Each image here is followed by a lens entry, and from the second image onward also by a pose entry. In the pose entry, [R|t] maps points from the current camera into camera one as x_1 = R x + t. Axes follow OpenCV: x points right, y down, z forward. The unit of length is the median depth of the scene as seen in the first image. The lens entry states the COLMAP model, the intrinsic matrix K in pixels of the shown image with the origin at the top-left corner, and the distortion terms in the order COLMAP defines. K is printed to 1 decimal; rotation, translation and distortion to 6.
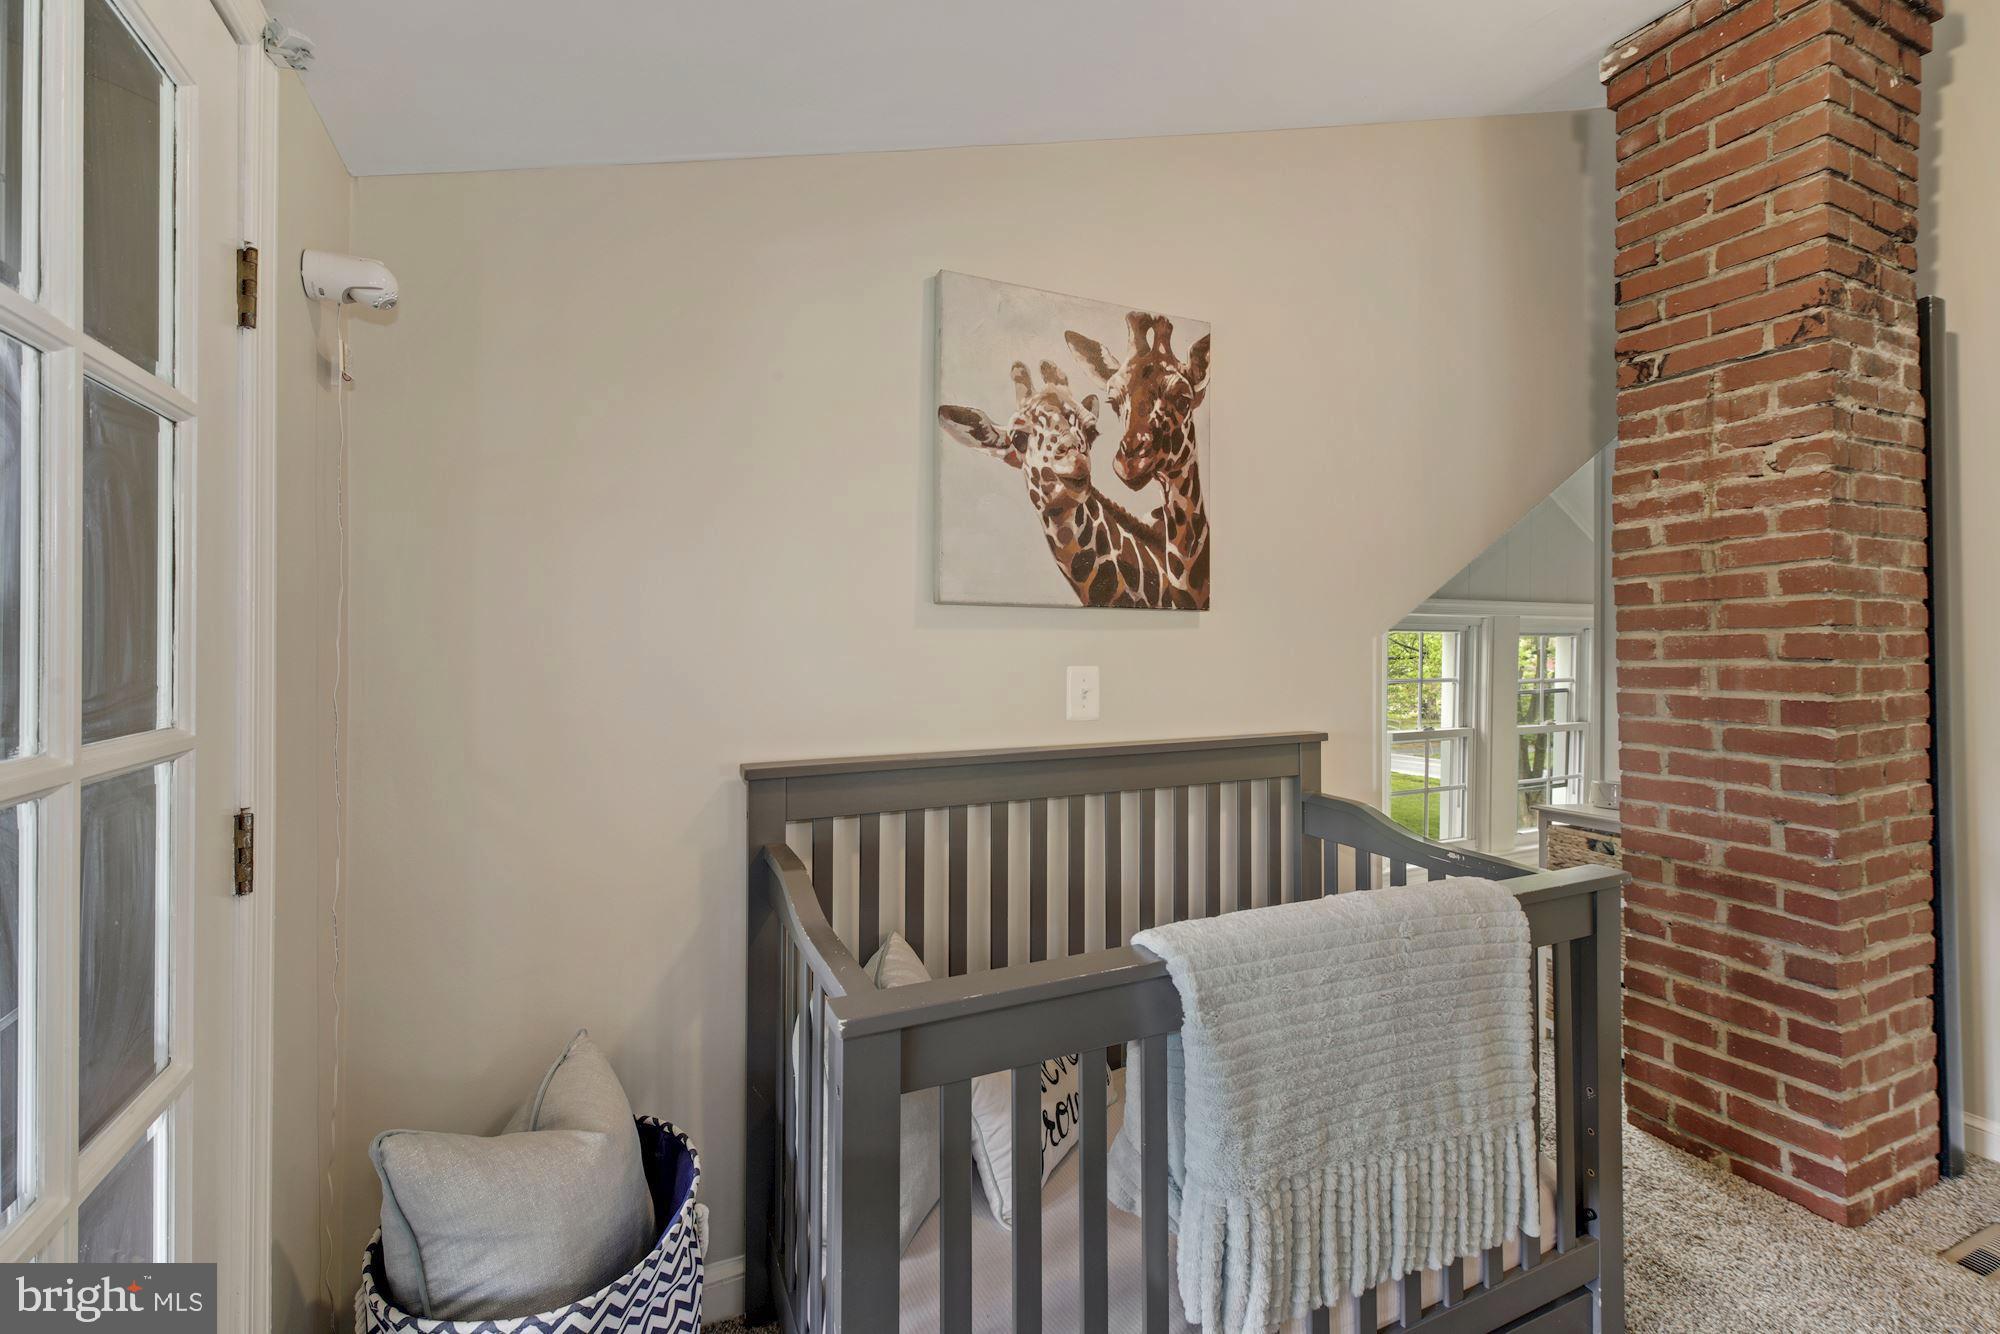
lens RADIAL K [[836.7, 0, 999.6], [0, 836.7, 645.8], [0, 0, 1]] dist [0.007606, -0.001259]
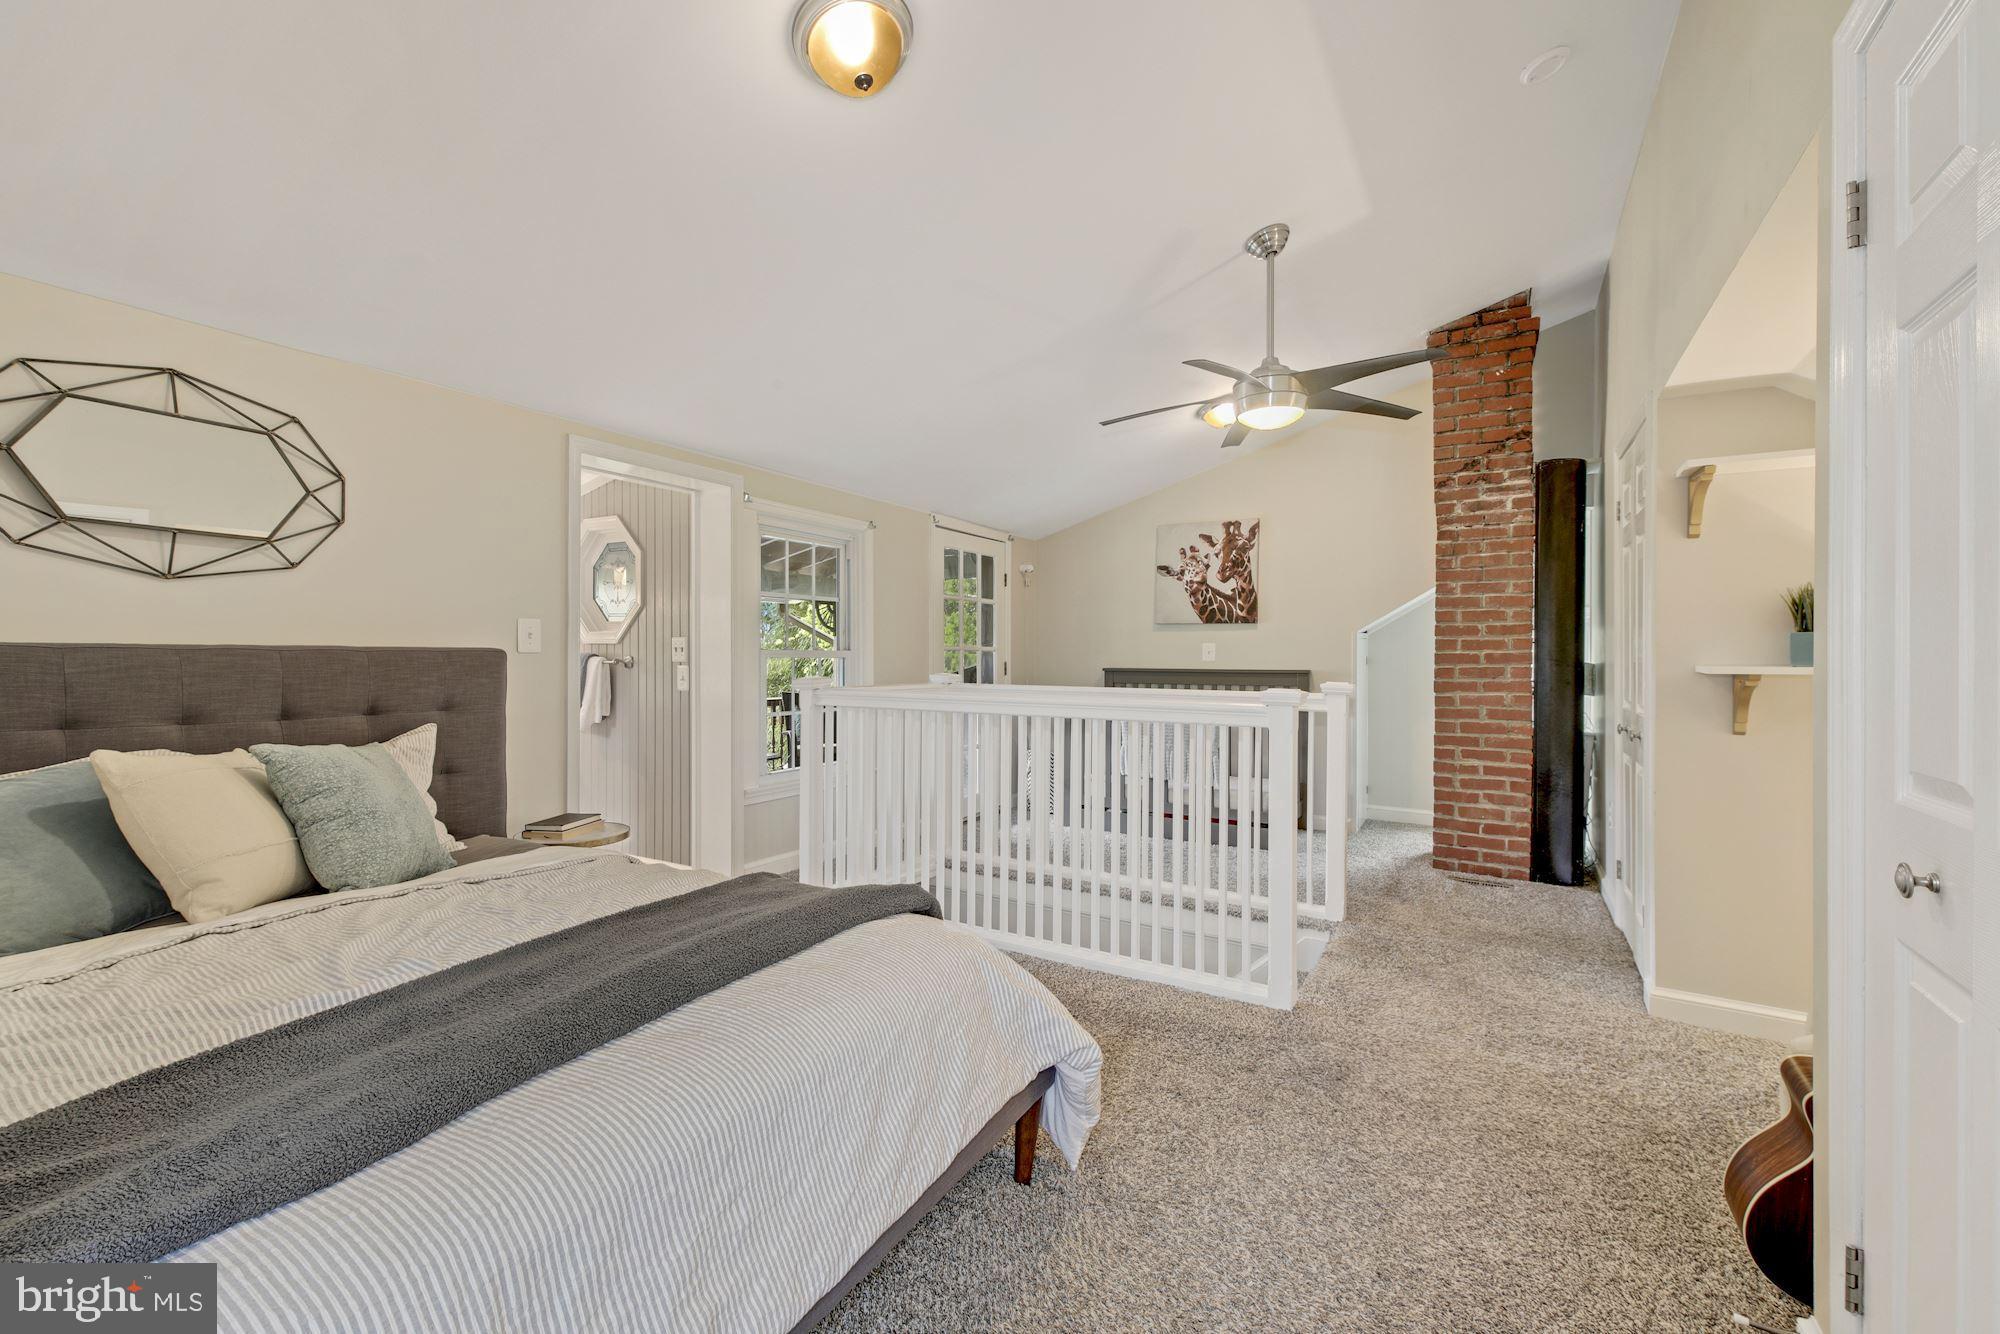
lens RADIAL K [[836.7, 0, 1000.3], [0, 836.7, 658.4], [0, 0, 1]] dist [0.007606, -0.001259]
pose [[0.561338, 0.009311, -0.827534, 2.153510], [-0.003915, 0.999955, 0.008595, 0.055742], [0.827577, -0.001585, 0.561350, -1.296211]]
